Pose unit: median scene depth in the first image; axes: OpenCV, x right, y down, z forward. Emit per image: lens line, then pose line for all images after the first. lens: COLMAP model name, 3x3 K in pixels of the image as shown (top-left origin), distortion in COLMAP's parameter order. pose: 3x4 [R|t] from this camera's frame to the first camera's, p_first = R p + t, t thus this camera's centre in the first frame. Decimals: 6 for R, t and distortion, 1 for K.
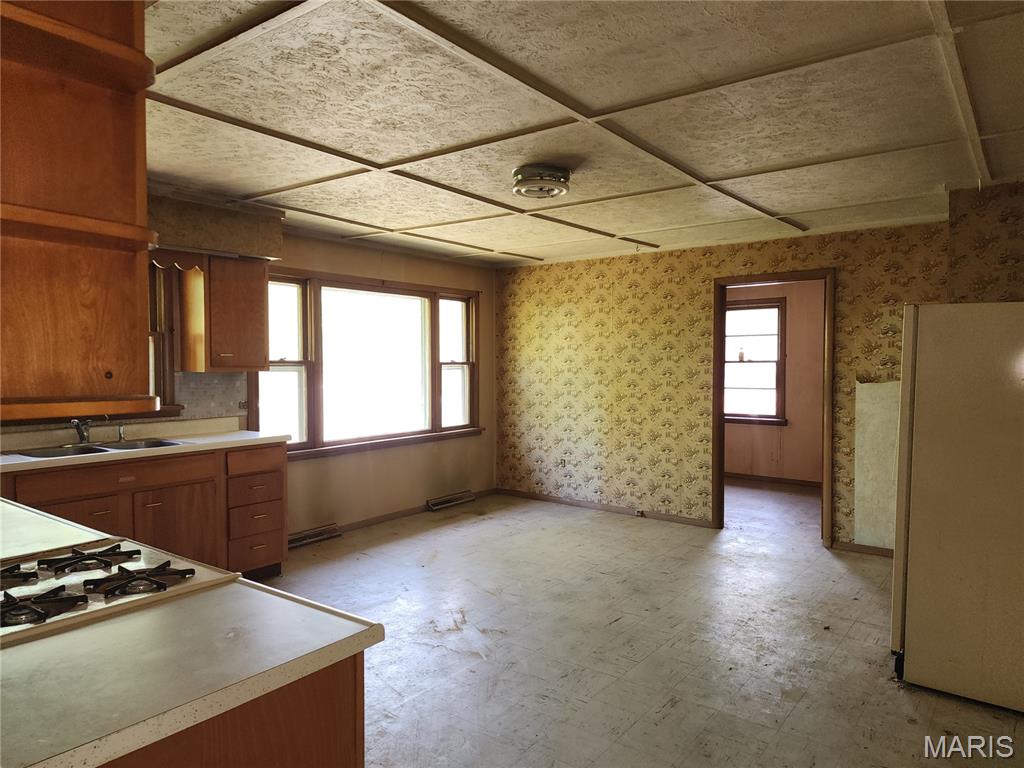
lens RADIAL K [[677.9, 0, 512.0], [0, 677.9, 384.0], [0, 0, 1]] dist [0.052030, -0.048759]
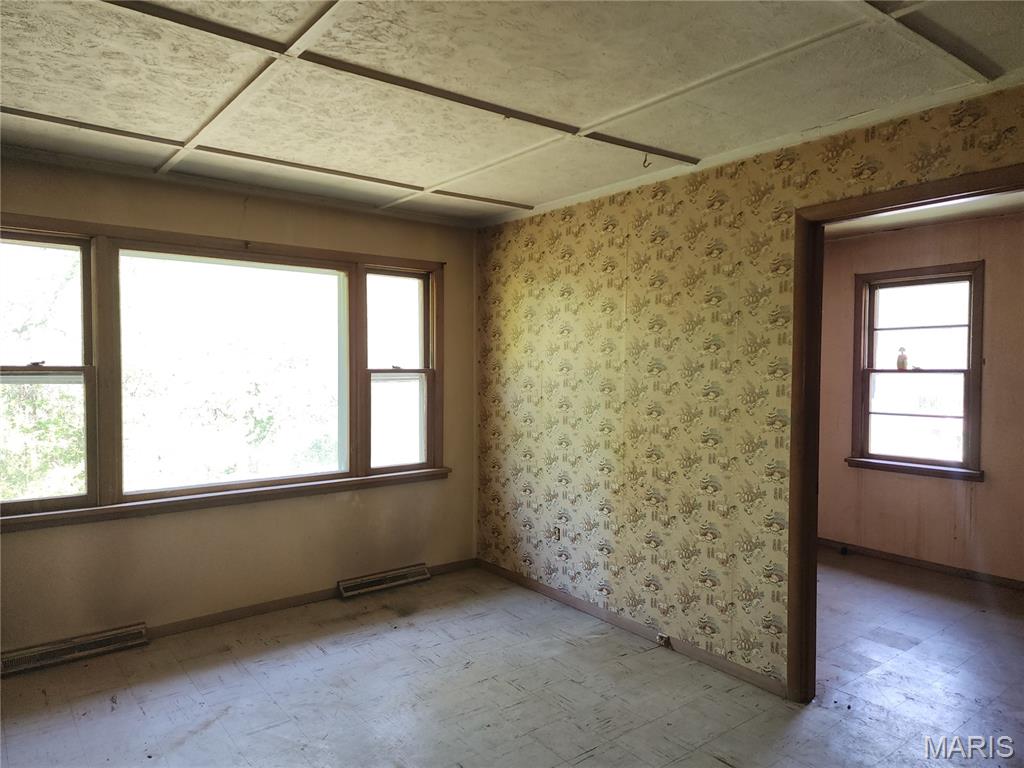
lens RADIAL K [[677.9, 0, 512.0], [0, 677.9, 384.0], [0, 0, 1]] dist [0.052030, -0.048759]
pose [[0.966480, 0.012088, -0.256458, 0.201408], [-0.013824, 0.999892, -0.004968, -0.016784], [0.256370, 0.008346, 0.966543, 0.406451]]
